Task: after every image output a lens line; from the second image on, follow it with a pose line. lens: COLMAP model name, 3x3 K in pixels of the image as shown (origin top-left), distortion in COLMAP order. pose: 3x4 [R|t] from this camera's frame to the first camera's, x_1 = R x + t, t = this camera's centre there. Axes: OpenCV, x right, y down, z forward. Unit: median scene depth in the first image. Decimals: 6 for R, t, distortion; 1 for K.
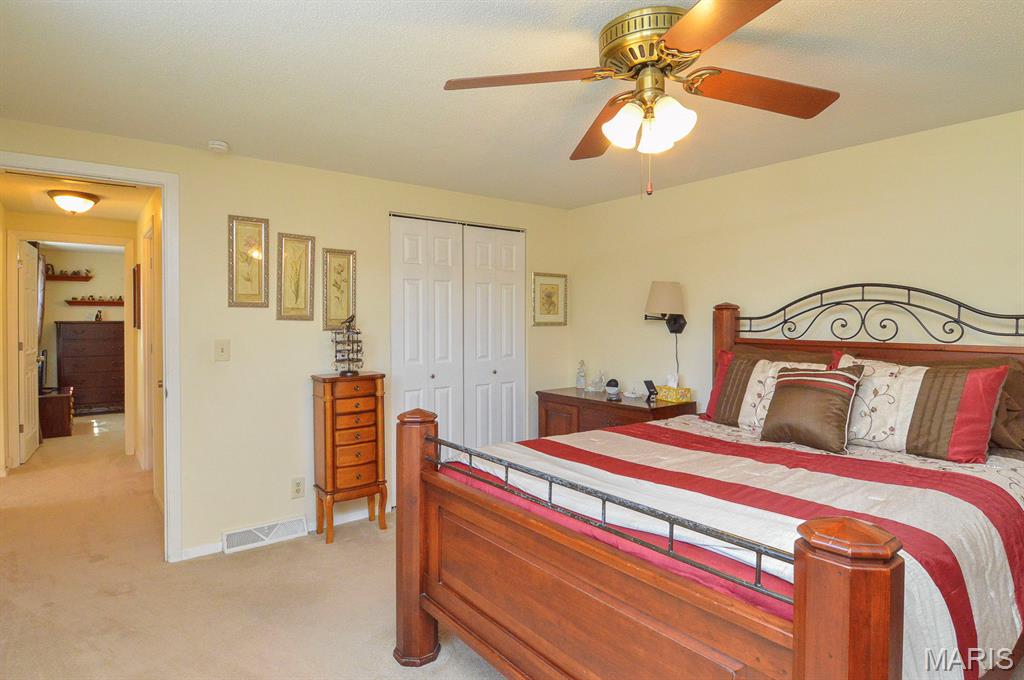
lens RADIAL K [[562.8, 0, 513.4], [0, 562.8, 336.0], [0, 0, 1]] dist [0.011205, -0.012464]
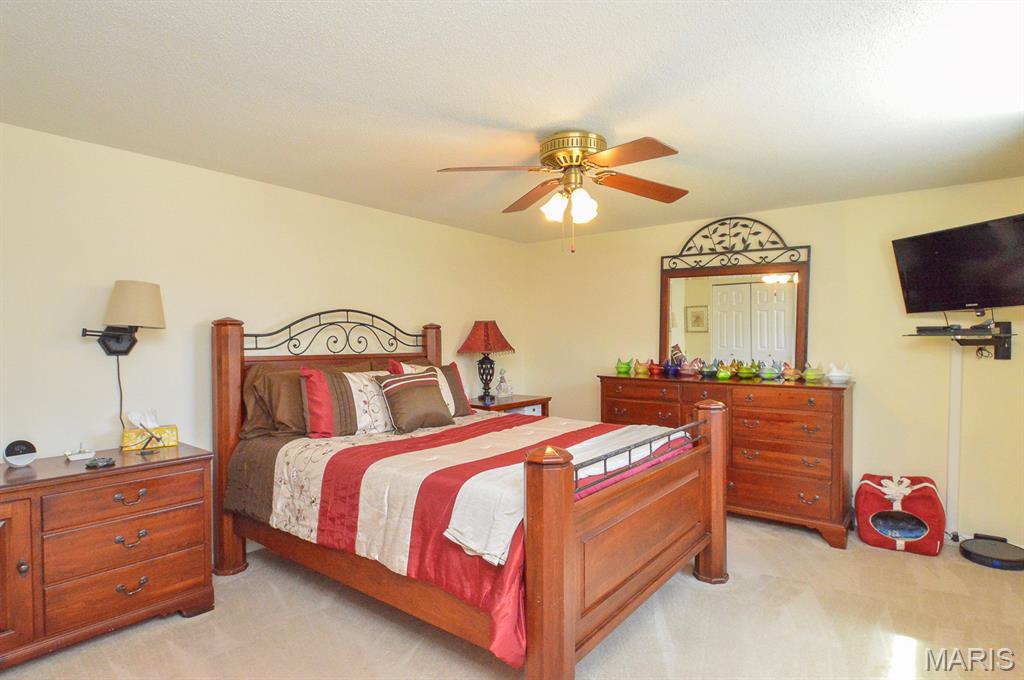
lens RADIAL K [[562.8, 0, 512.7], [0, 562.8, 339.7], [0, 0, 1]] dist [0.011205, -0.012464]
pose [[-0.243009, -0.002291, 0.970021, -0.683440], [0.027360, 0.999583, 0.009215, -0.023261], [-0.969638, 0.028779, -0.242845, 0.897755]]
